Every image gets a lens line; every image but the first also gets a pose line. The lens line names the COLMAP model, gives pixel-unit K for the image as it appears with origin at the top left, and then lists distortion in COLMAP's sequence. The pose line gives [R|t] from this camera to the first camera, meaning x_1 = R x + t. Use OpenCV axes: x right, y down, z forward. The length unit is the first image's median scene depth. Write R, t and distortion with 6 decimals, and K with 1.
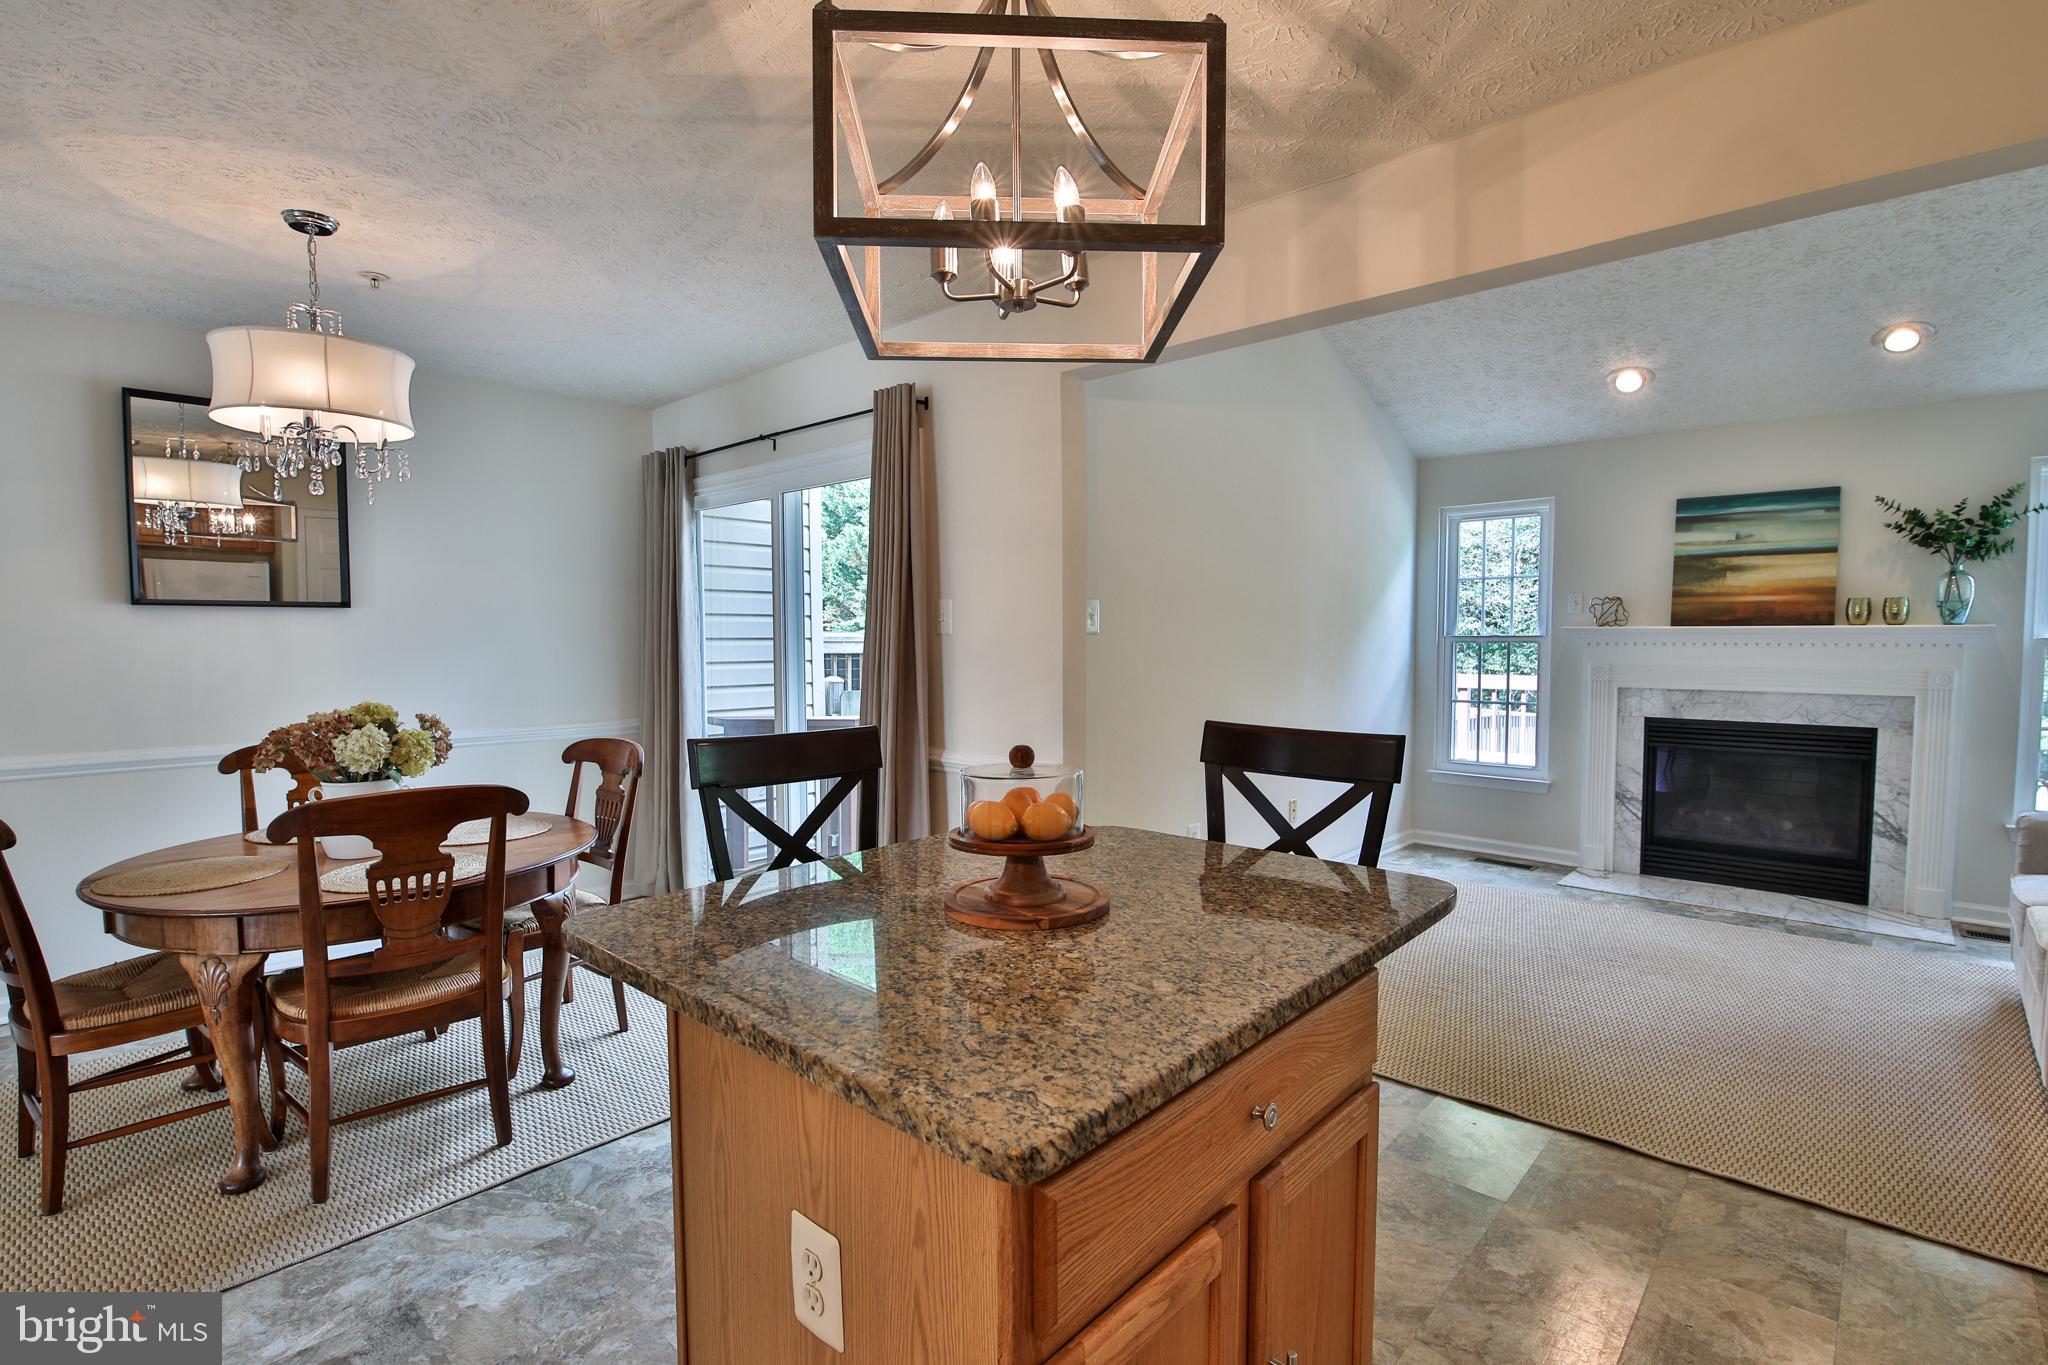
lens RADIAL K [[945.0, 0, 1032.8], [0, 945.0, 692.7], [0, 0, 1]] dist [-0.005444, -0.008781]
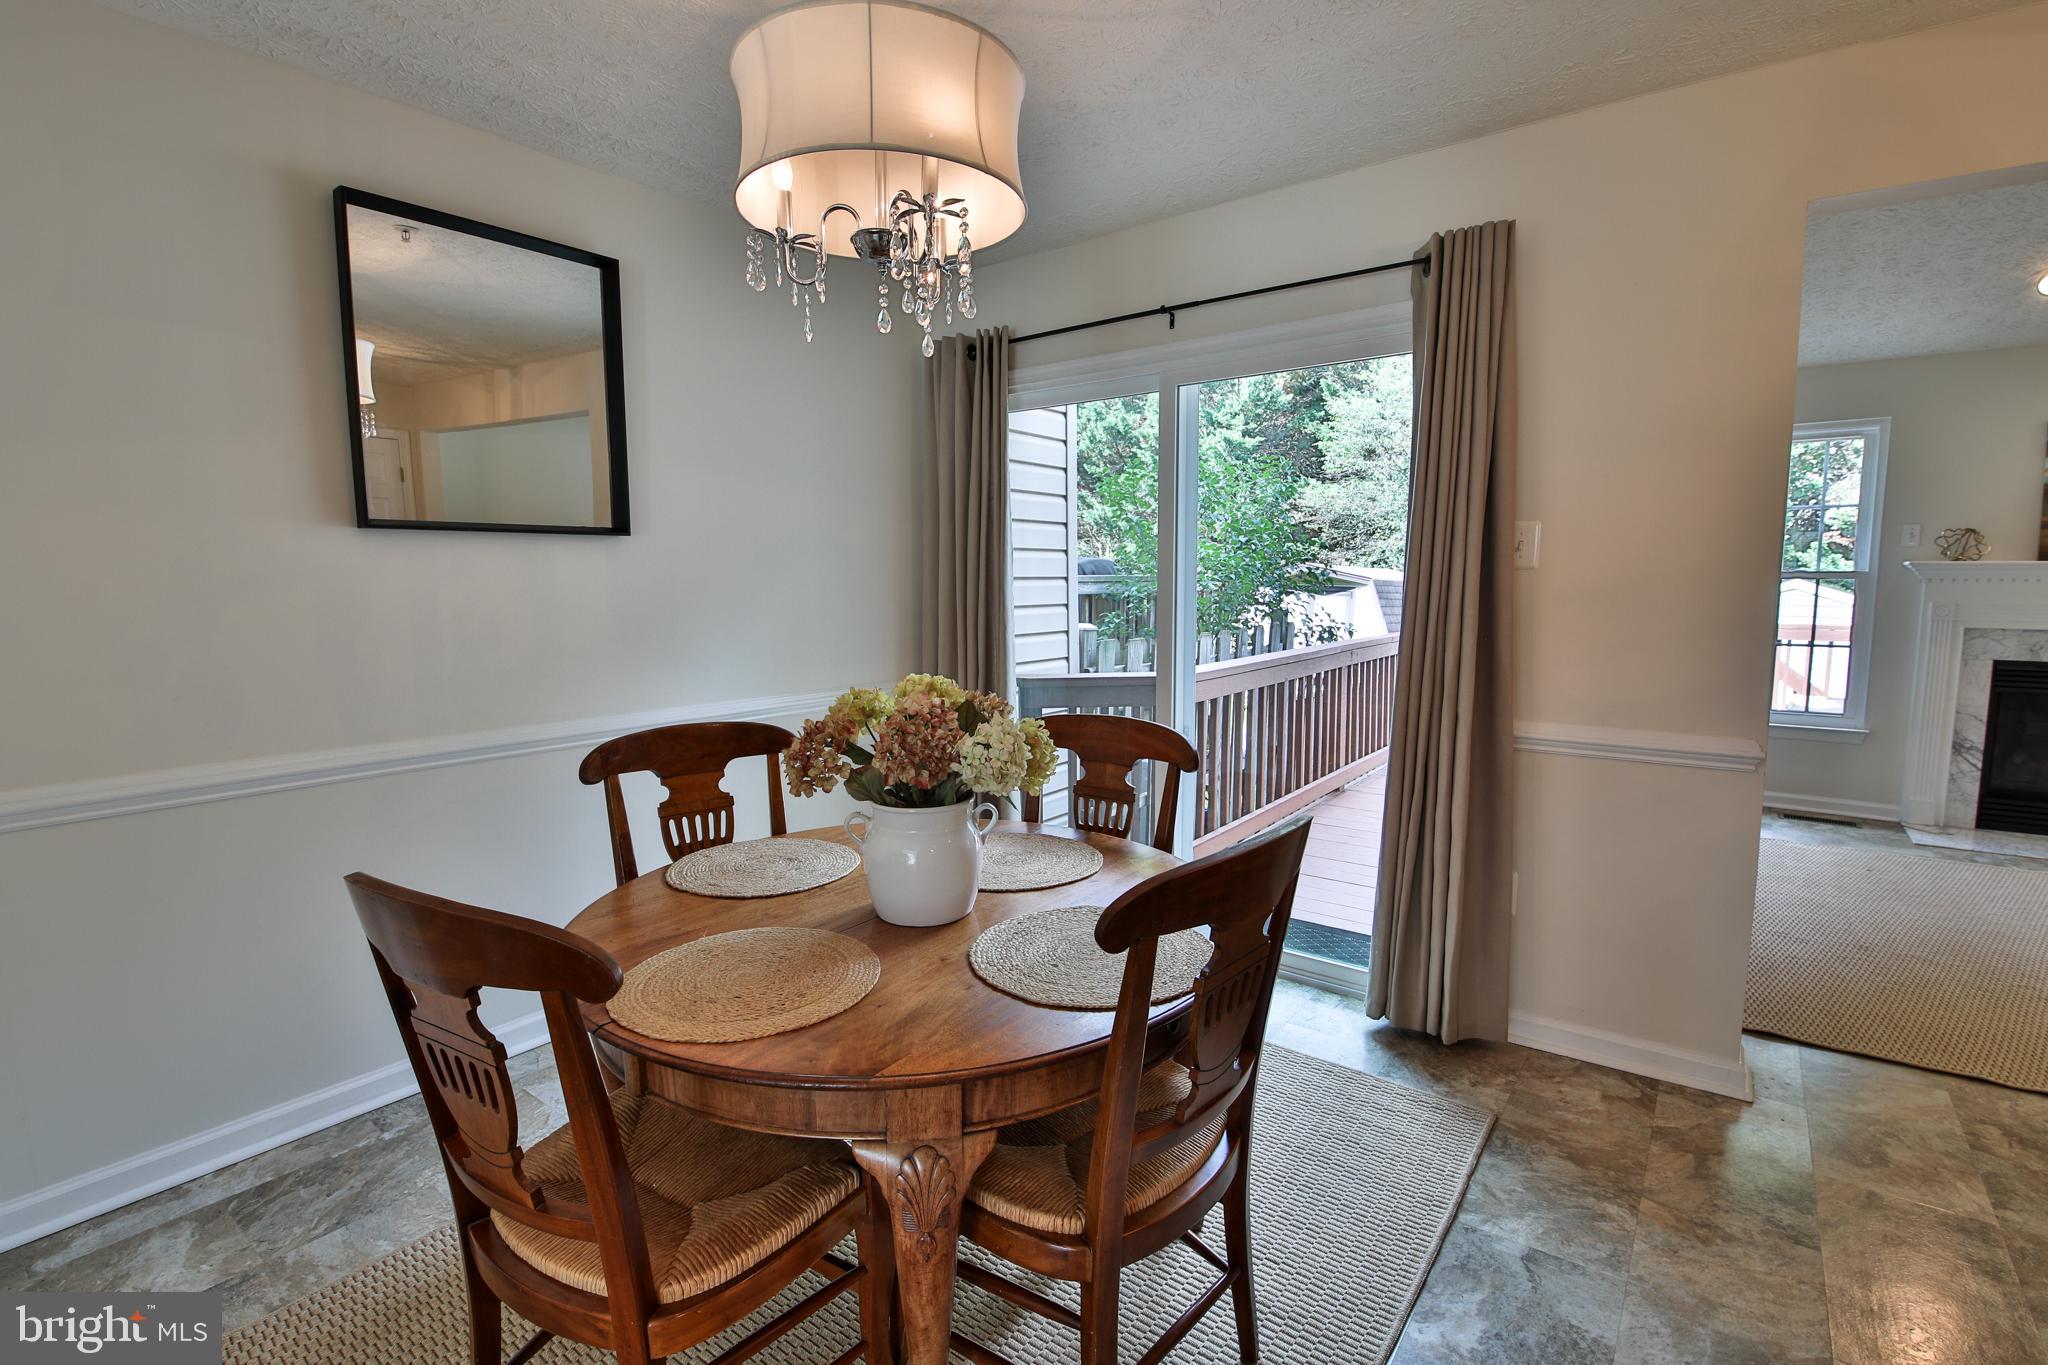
lens RADIAL K [[945.0, 0, 1015.4], [0, 945.0, 690.9], [0, 0, 1]] dist [-0.005444, -0.008781]
pose [[0.994571, -0.018021, 0.102489, -0.420658], [0.011972, 0.998167, 0.059332, -0.009692], [-0.103371, -0.057783, 0.992963, 0.208399]]
